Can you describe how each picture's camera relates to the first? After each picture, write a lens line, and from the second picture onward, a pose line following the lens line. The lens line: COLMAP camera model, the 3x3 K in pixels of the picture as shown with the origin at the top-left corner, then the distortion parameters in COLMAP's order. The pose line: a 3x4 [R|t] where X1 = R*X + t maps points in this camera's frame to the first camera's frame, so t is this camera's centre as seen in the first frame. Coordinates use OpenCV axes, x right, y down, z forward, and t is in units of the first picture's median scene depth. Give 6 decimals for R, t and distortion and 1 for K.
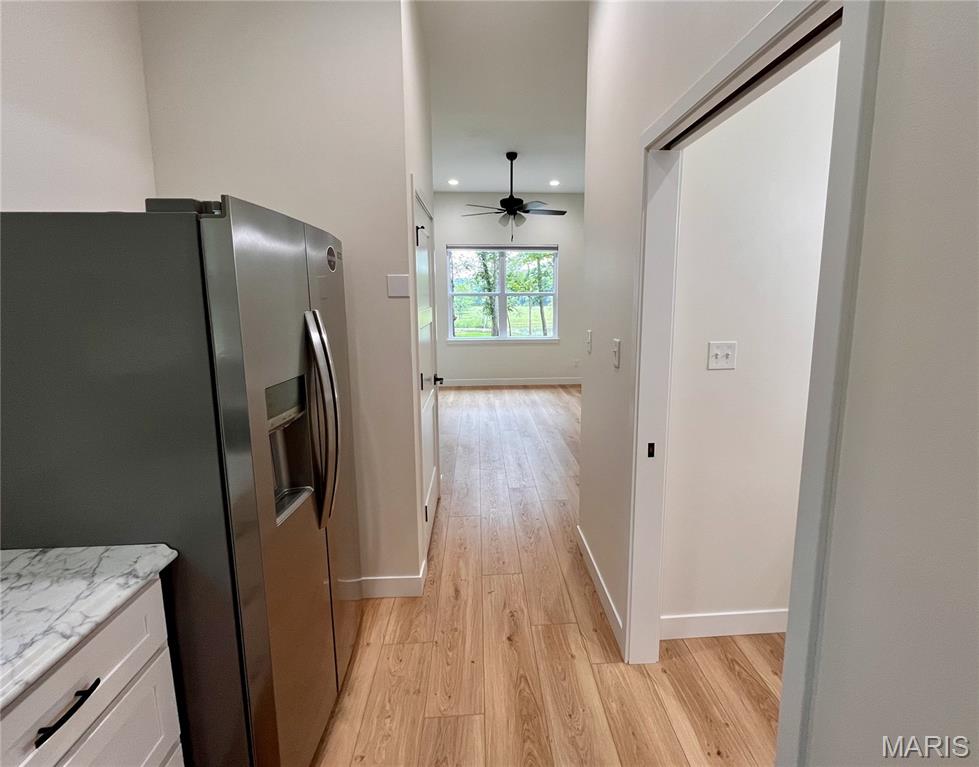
lens RADIAL K [[460.5, 0, 511.1], [0, 460.5, 361.4], [0, 0, 1]] dist [0.001116, 0.000032]
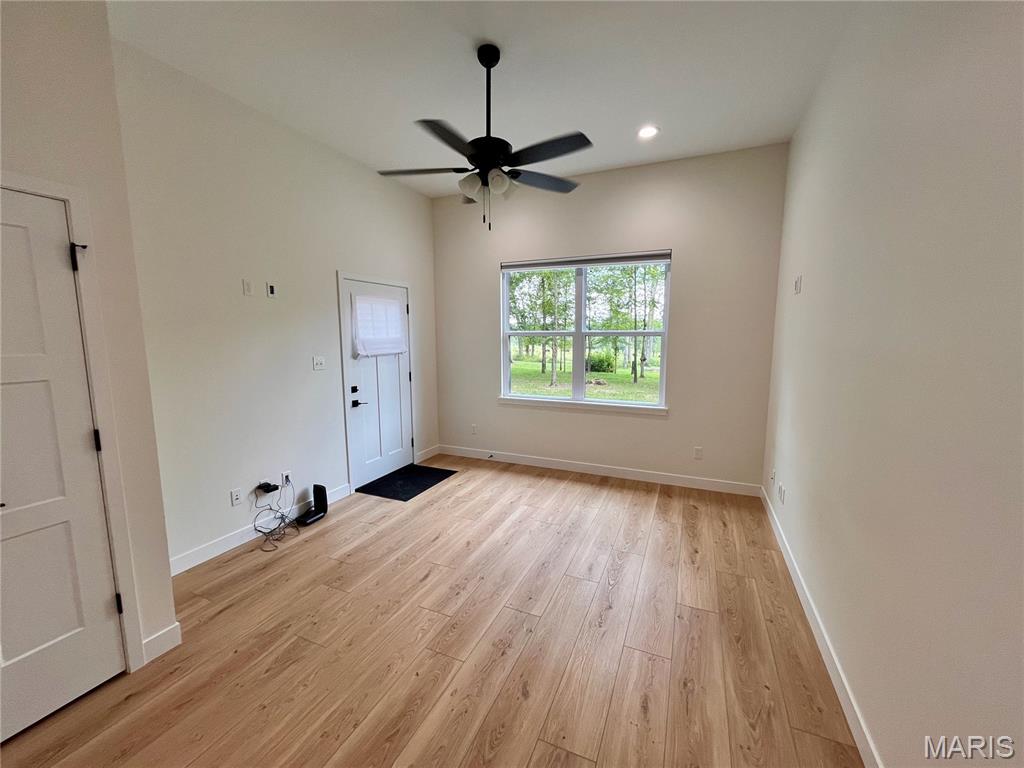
lens RADIAL K [[412.5, 0, 512.6], [0, 412.5, 385.8], [0, 0, 1]] dist [-0.003324, -0.001376]
pose [[0.883614, 0.060682, -0.464266, 0.091422], [-0.069086, 0.997610, -0.001094, -0.033960], [0.463090, 0.033041, 0.885695, 0.230595]]
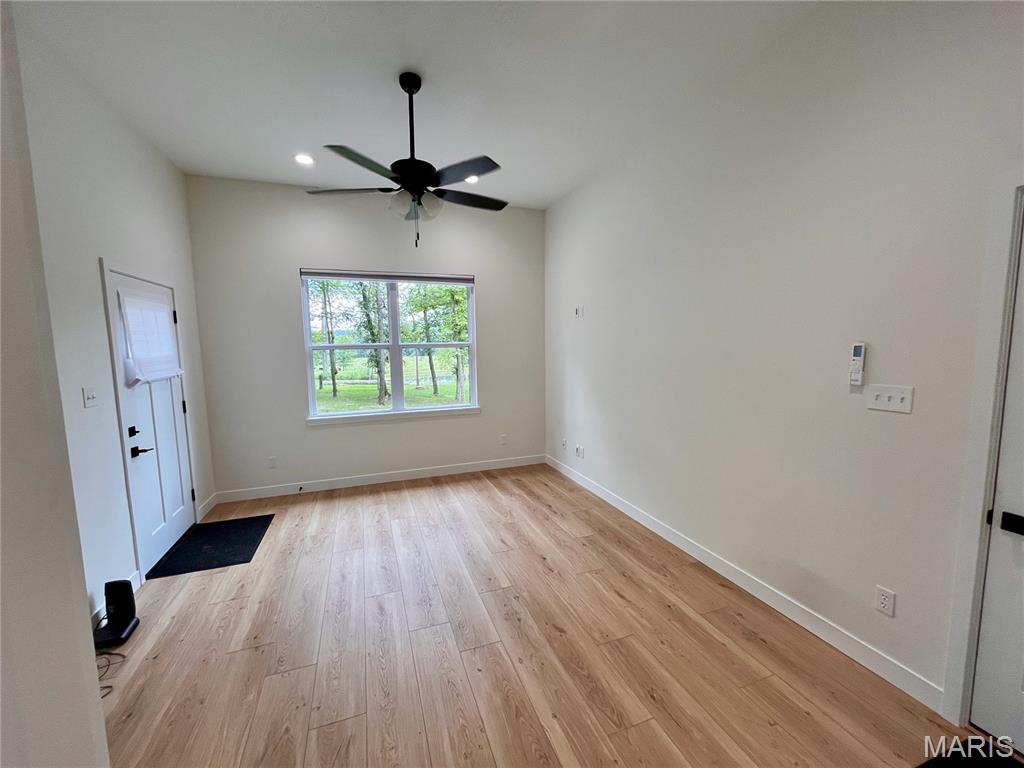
lens RADIAL K [[412.5, 0, 513.0], [0, 412.5, 384.3], [0, 0, 1]] dist [-0.003324, -0.001376]
pose [[0.961529, -0.039880, 0.271794, -0.009934], [0.053043, 0.997740, -0.041252, -0.029293], [-0.269534, 0.054082, 0.961471, 0.196763]]
